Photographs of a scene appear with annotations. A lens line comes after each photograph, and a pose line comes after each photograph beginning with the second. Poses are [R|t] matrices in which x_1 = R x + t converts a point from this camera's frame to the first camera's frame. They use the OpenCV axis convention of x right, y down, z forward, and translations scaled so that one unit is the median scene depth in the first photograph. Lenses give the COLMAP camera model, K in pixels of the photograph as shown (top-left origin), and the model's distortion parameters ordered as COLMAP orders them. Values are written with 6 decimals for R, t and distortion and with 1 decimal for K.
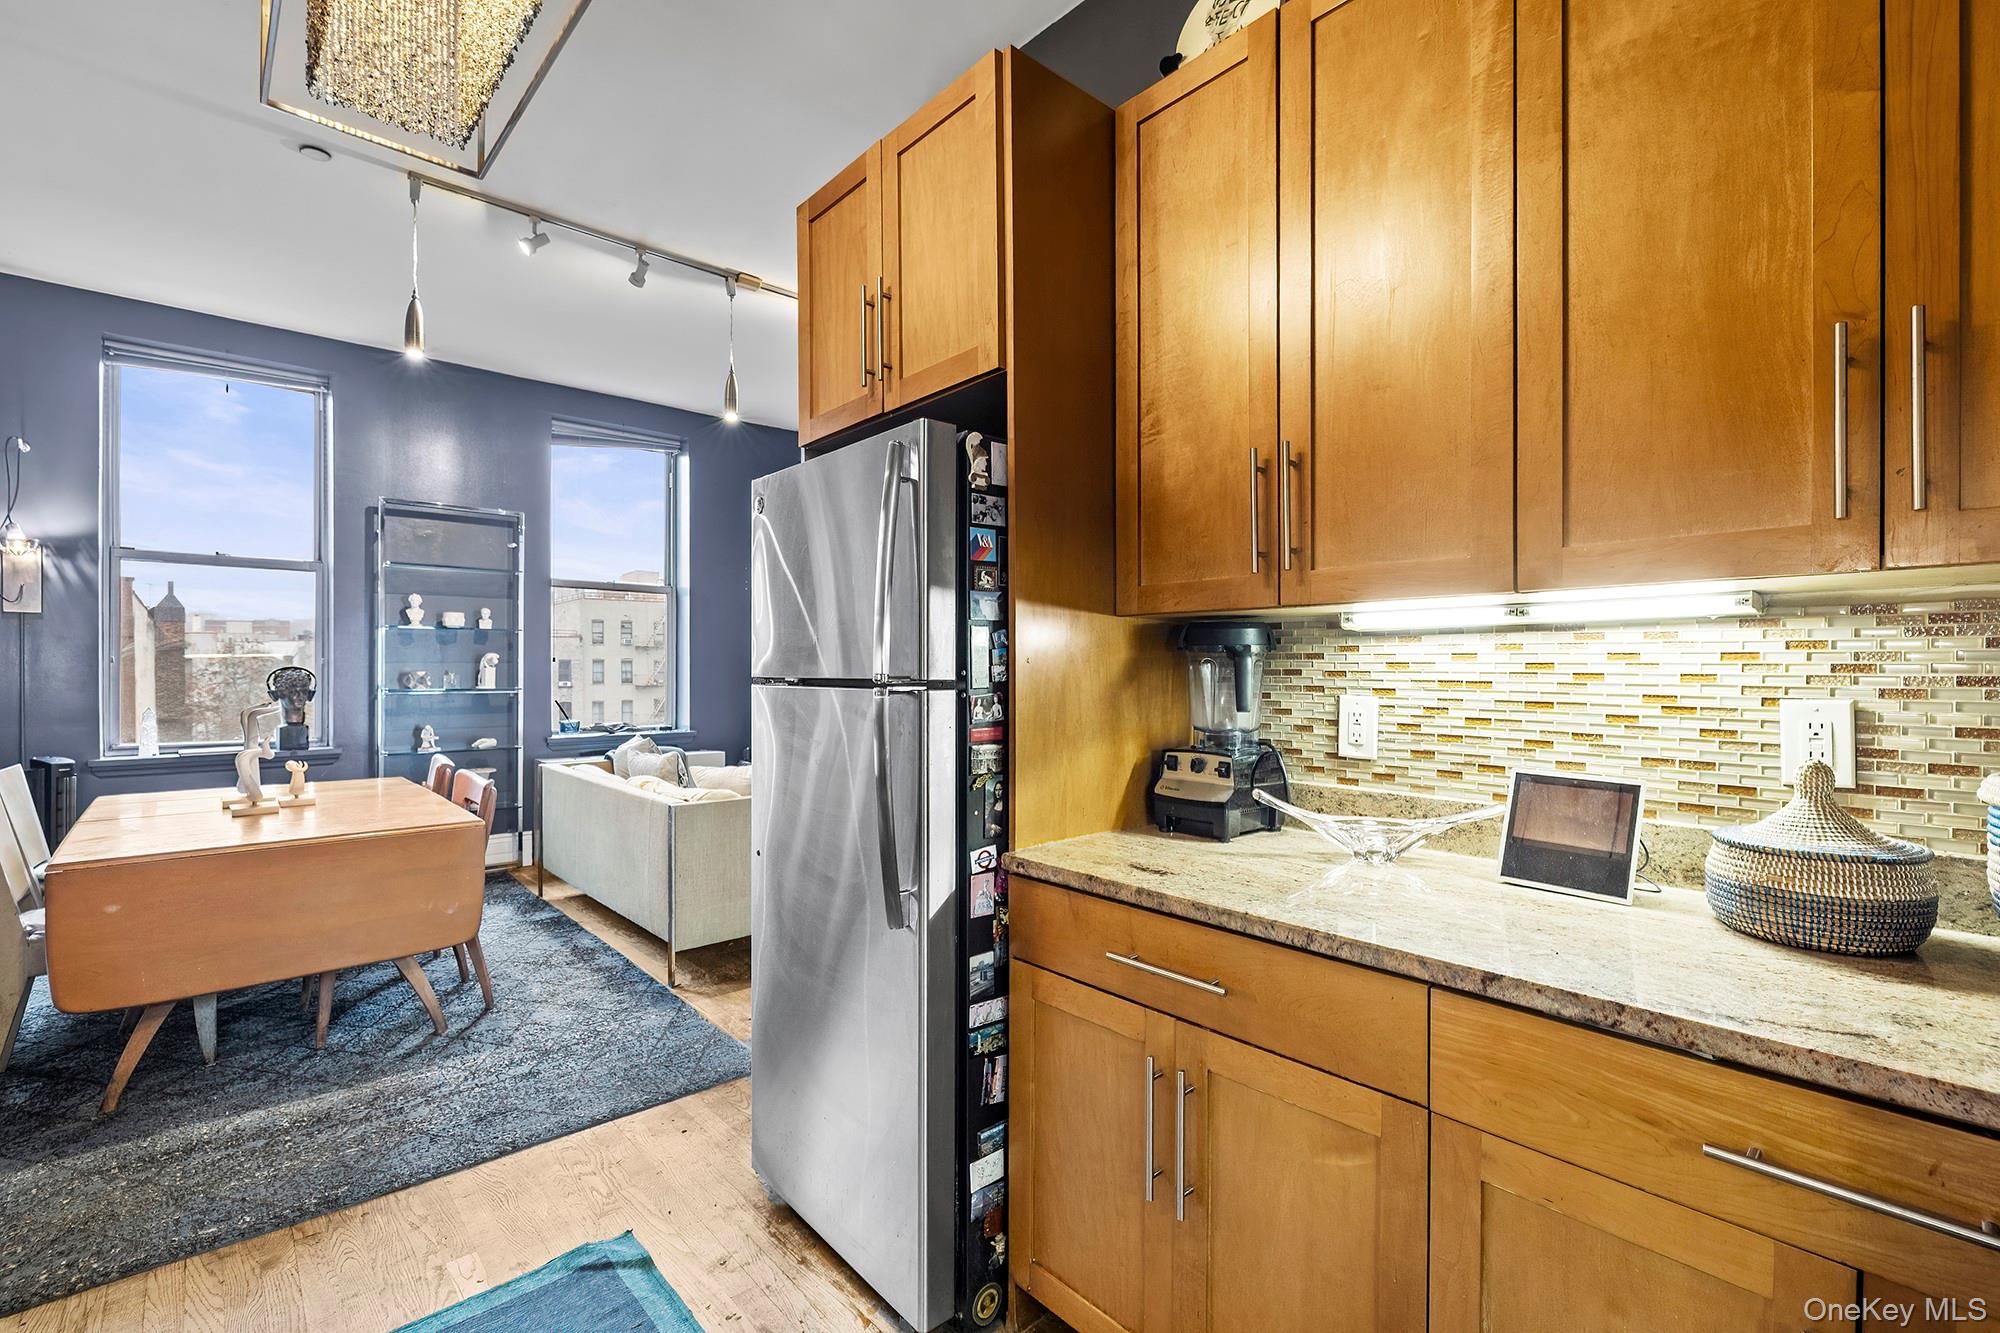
lens RADIAL K [[876.6, 0, 1009.1], [0, 876.6, 671.5], [0, 0, 1]] dist [-0.000736, -0.000403]
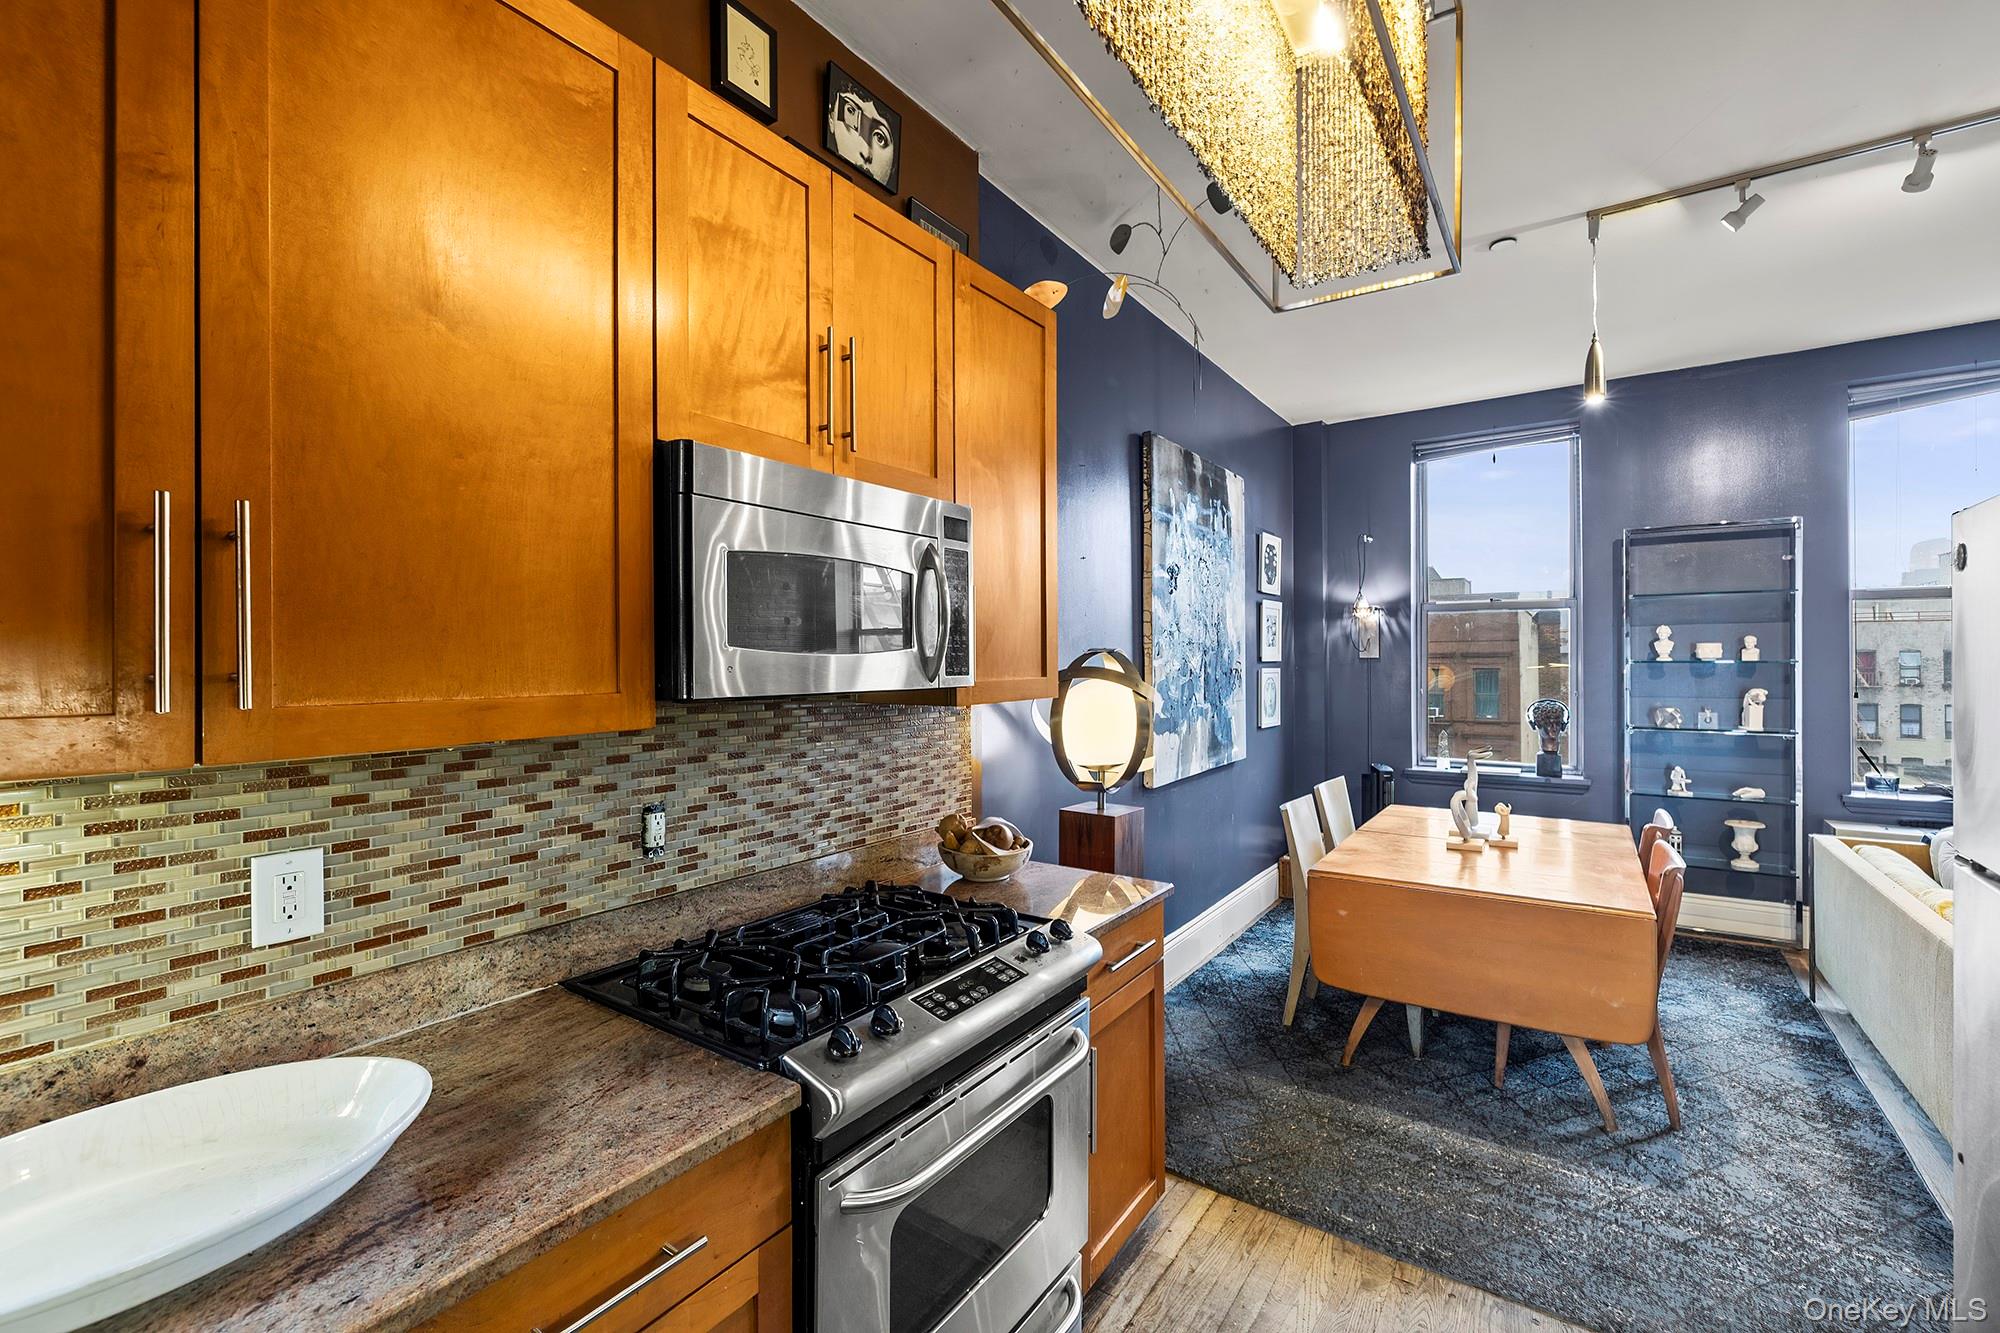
lens RADIAL K [[849.3, 0, 1010.8], [0, 849.3, 659.2], [0, 0, 1]] dist [-0.002931, -0.000254]
pose [[0.230044, -0.004280, -0.973171, 0.055071], [0.001536, 0.999991, -0.004035, -0.058753], [0.973179, -0.000567, 0.230048, 0.127915]]
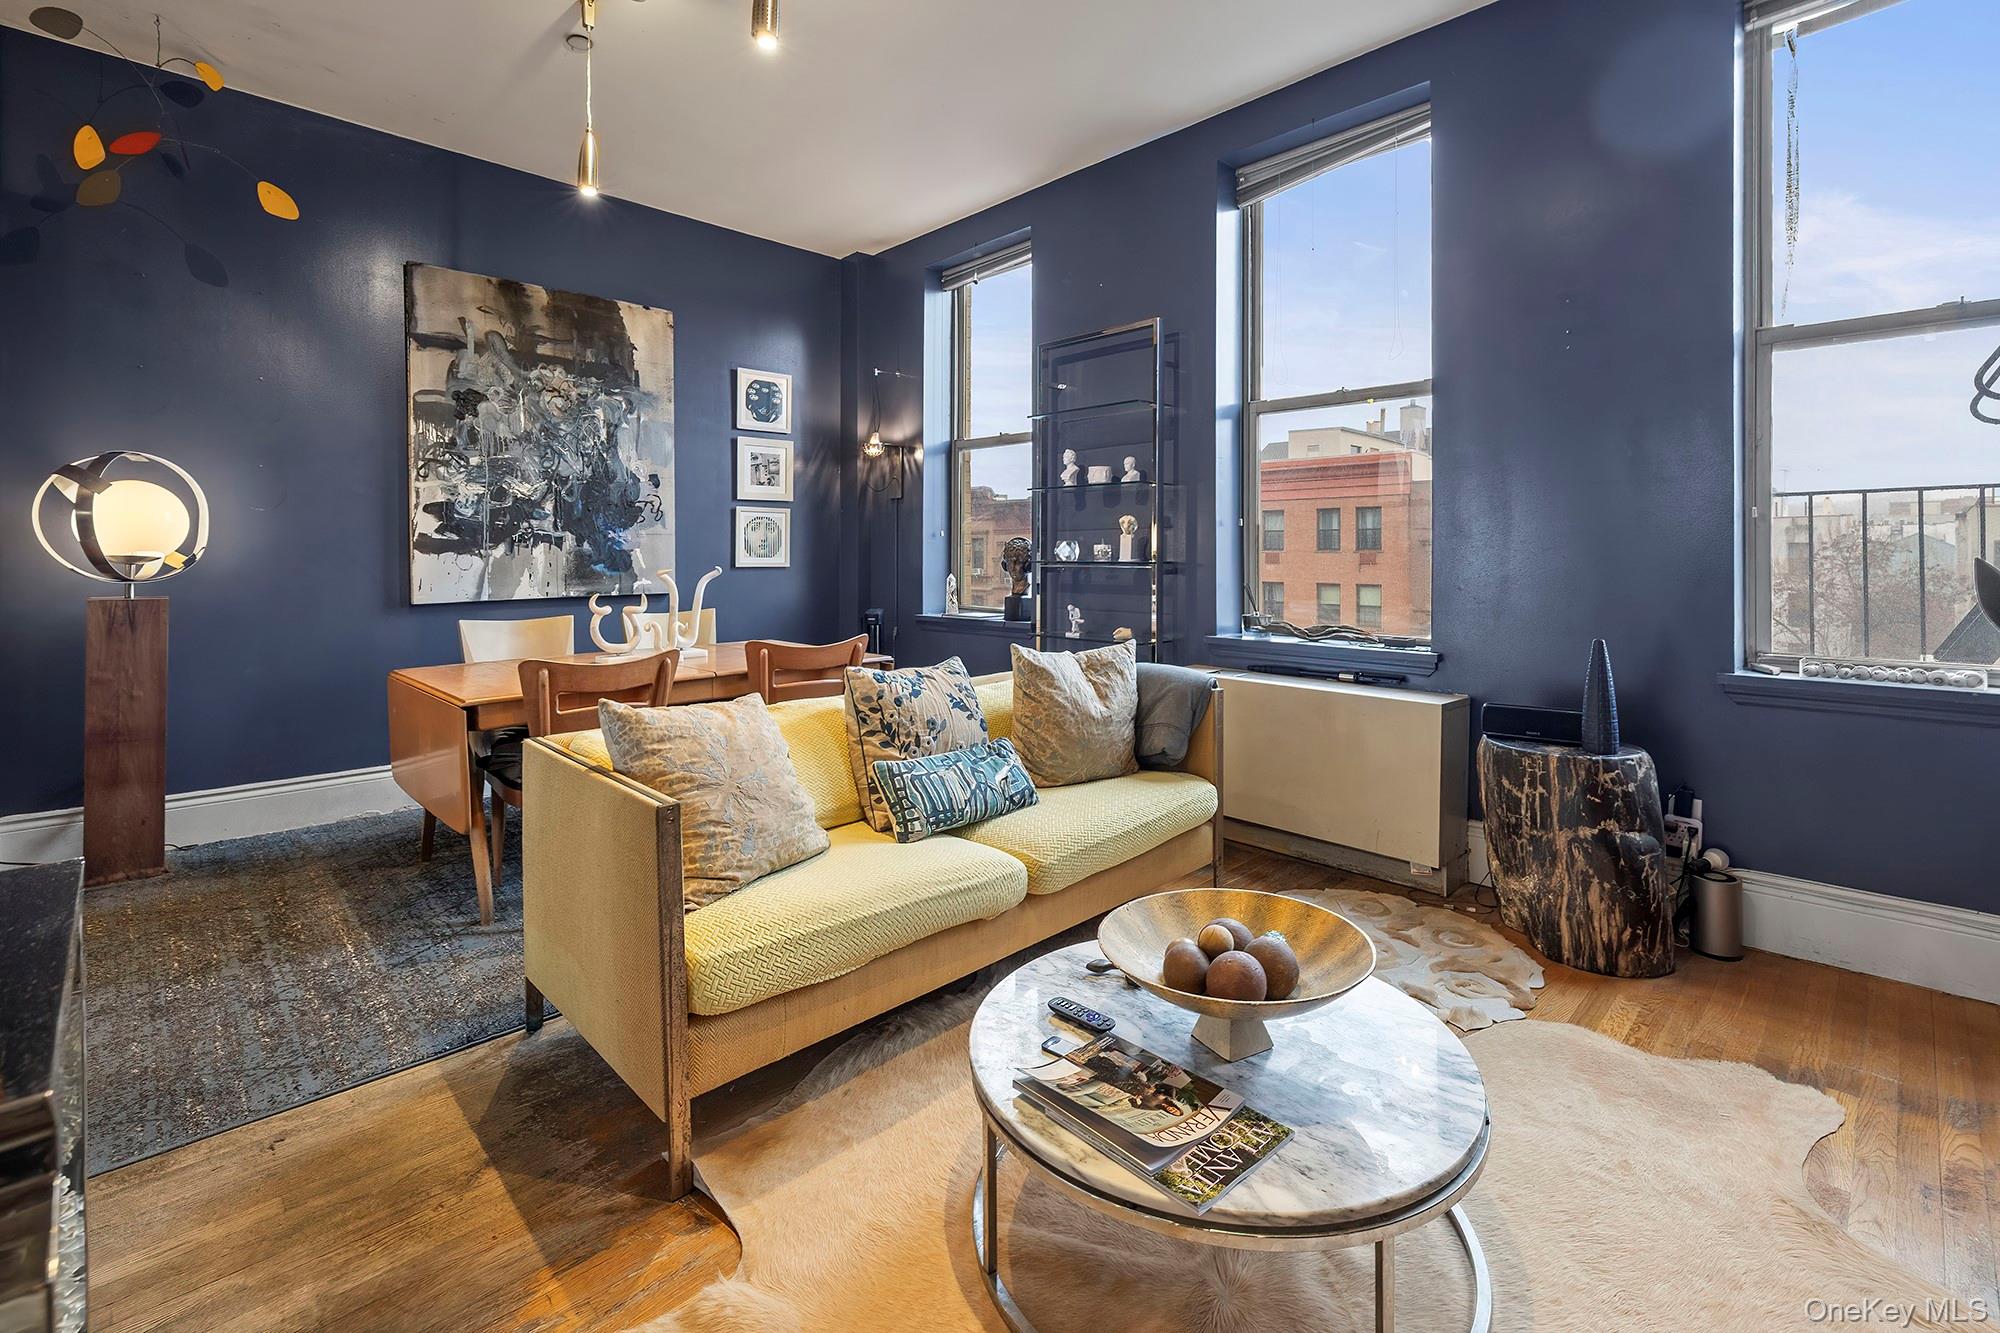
lens RADIAL K [[886.8, 0, 998.5], [0, 886.8, 552.4], [0, 0, 1]] dist [-0.001081, -0.000146]
pose [[0.026690, -0.003306, -0.999638, 0.210025], [-0.001640, 0.999993, -0.003351, 0.017061], [0.999642, 0.001729, 0.026684, 1.075046]]
